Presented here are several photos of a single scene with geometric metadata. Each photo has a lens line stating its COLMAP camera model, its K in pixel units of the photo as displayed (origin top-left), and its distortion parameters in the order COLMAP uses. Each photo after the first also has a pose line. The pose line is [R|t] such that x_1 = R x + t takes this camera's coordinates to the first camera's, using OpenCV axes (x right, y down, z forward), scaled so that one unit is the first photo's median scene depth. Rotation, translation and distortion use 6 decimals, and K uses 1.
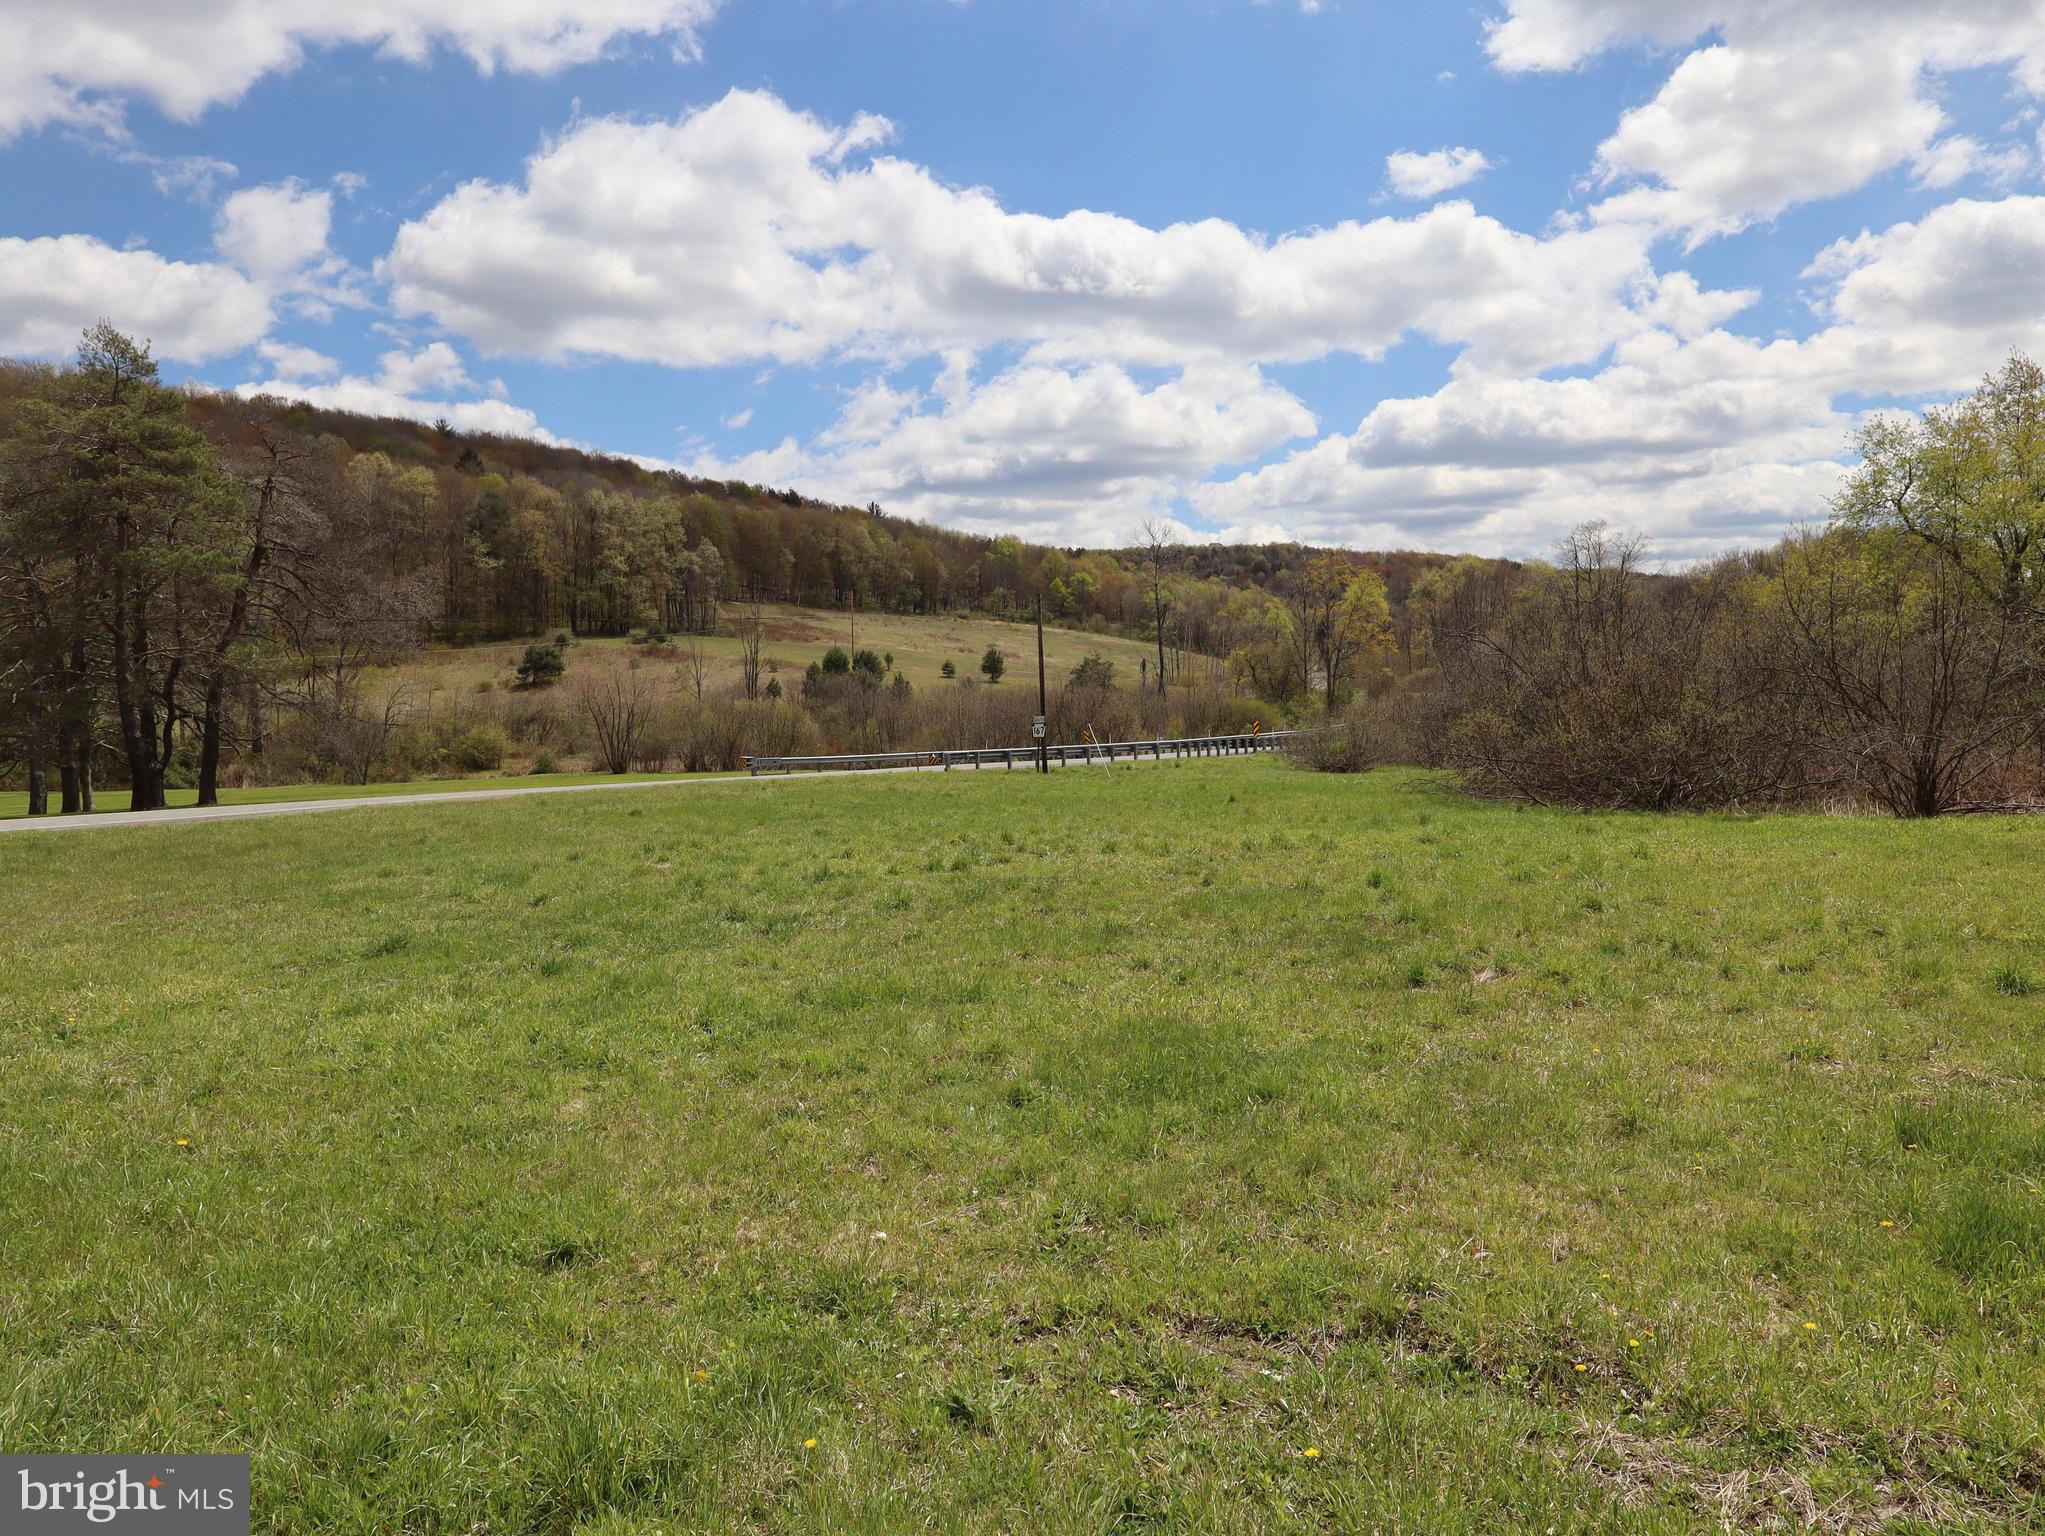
lens RADIAL K [[1387.8, 0, 1006.1], [0, 1387.8, 689.2], [0, 0, 1]] dist [-0.001530, 0.006908]
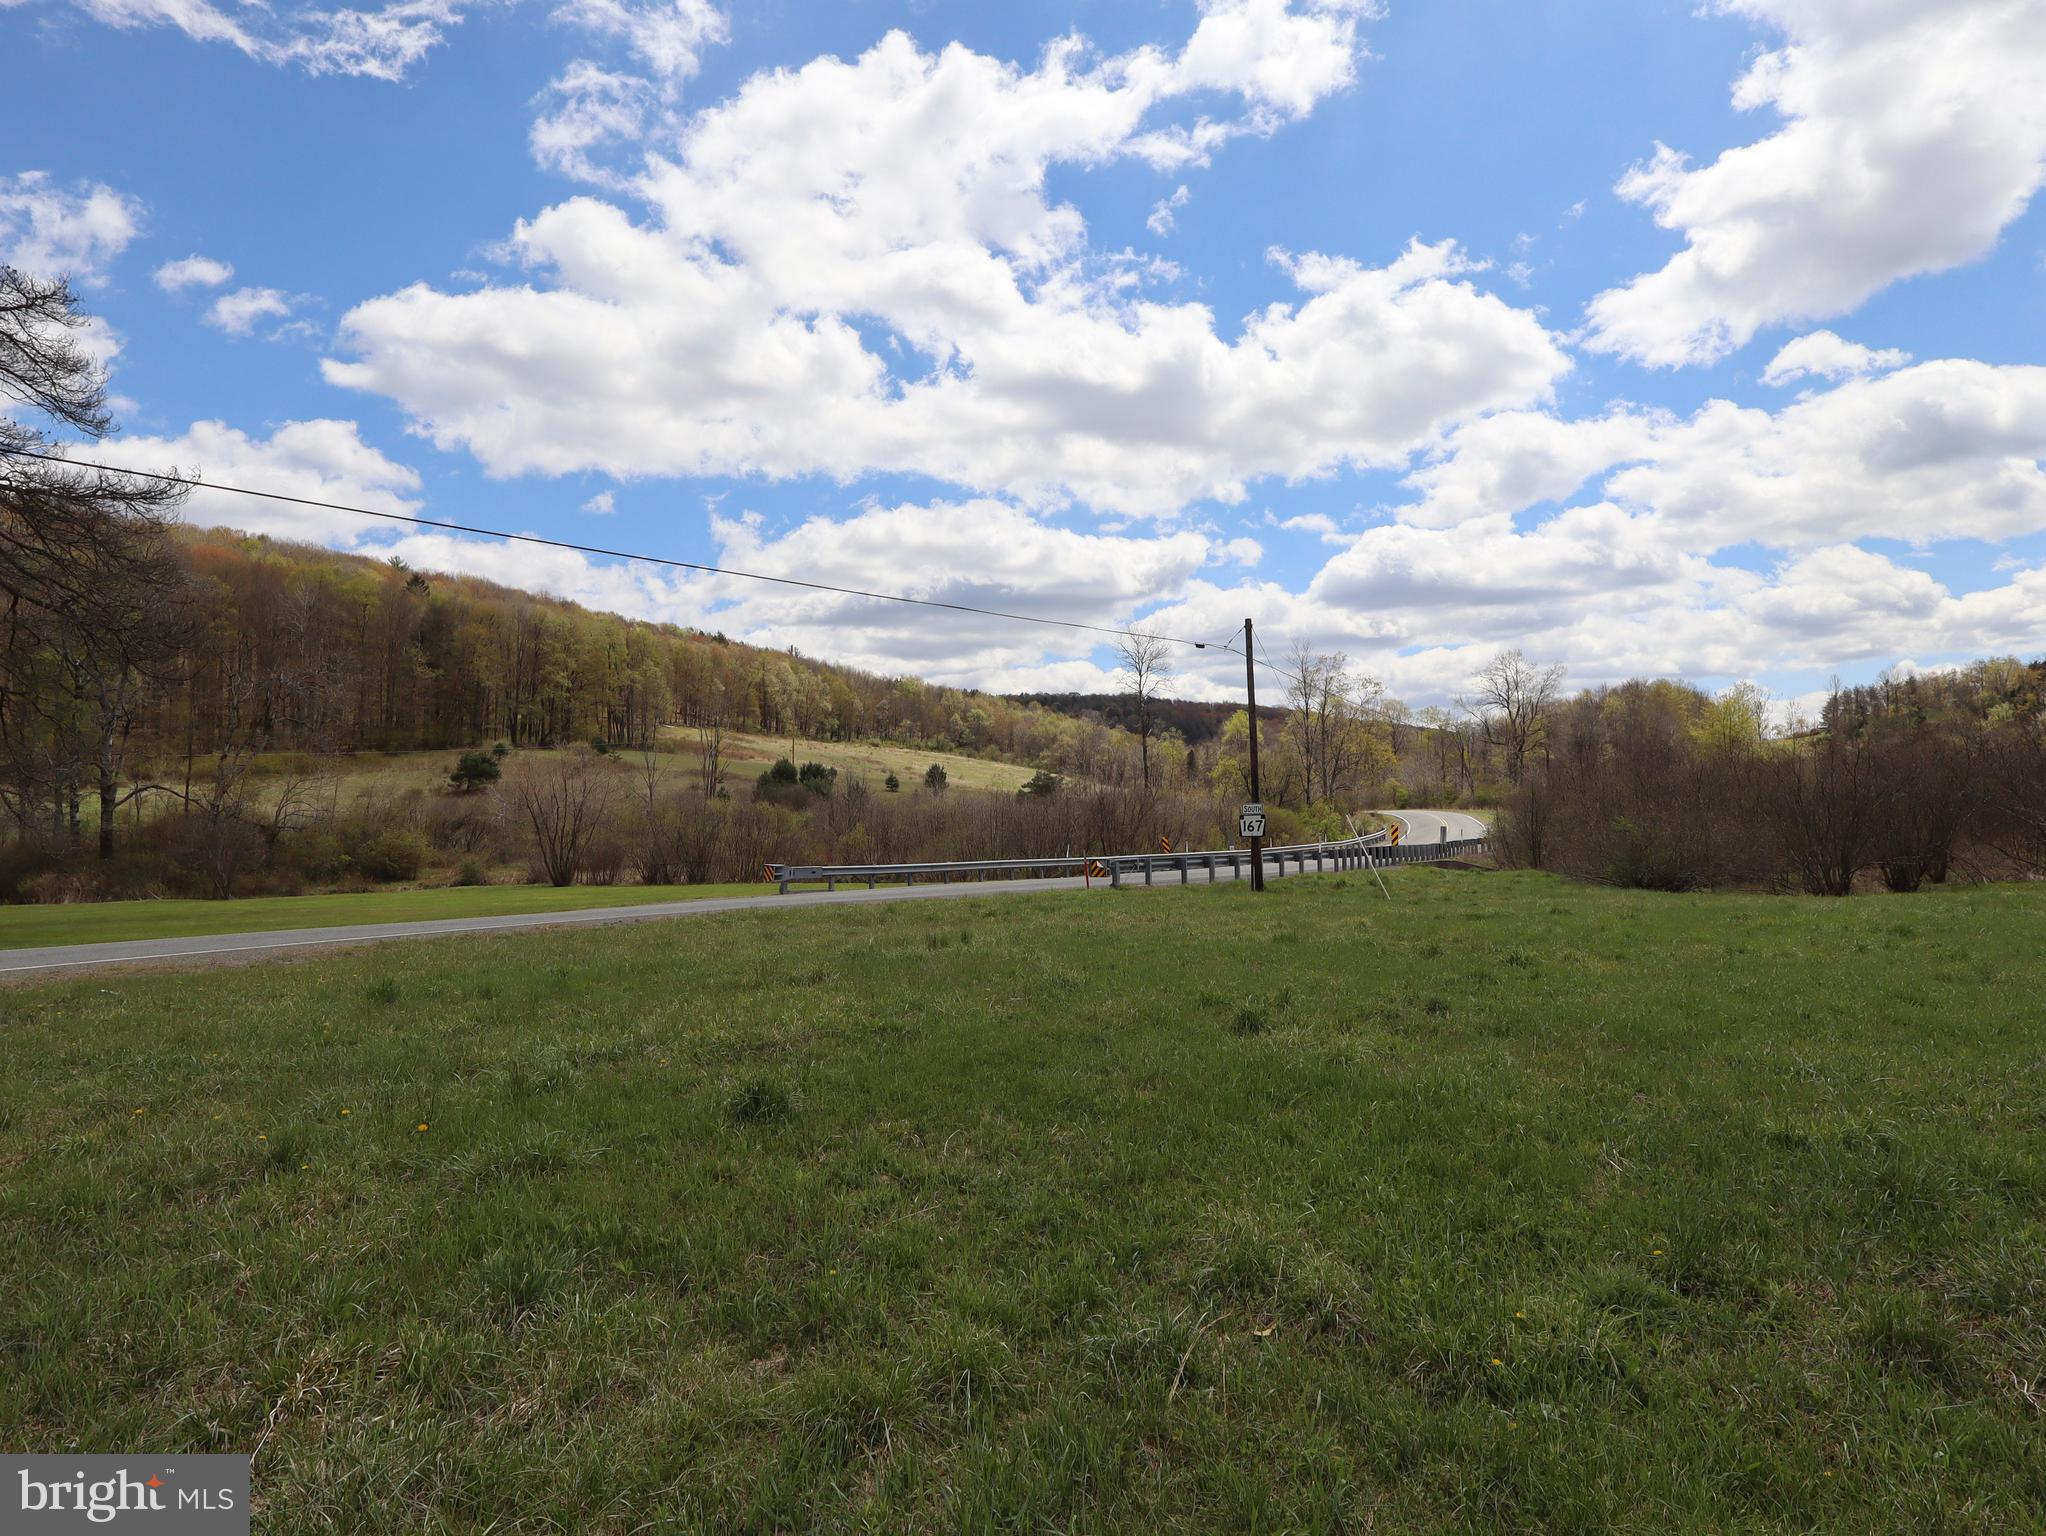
lens RADIAL K [[1153.6, 0, 1048.2], [0, 1153.6, 736.5], [0, 0, 1]] dist [-0.003358, 0.006980]
pose [[0.991132, 0.020974, 0.131212, -0.032020], [-0.012268, 0.997690, -0.066812, 0.005367], [-0.132311, 0.064610, 0.989100, 0.106125]]
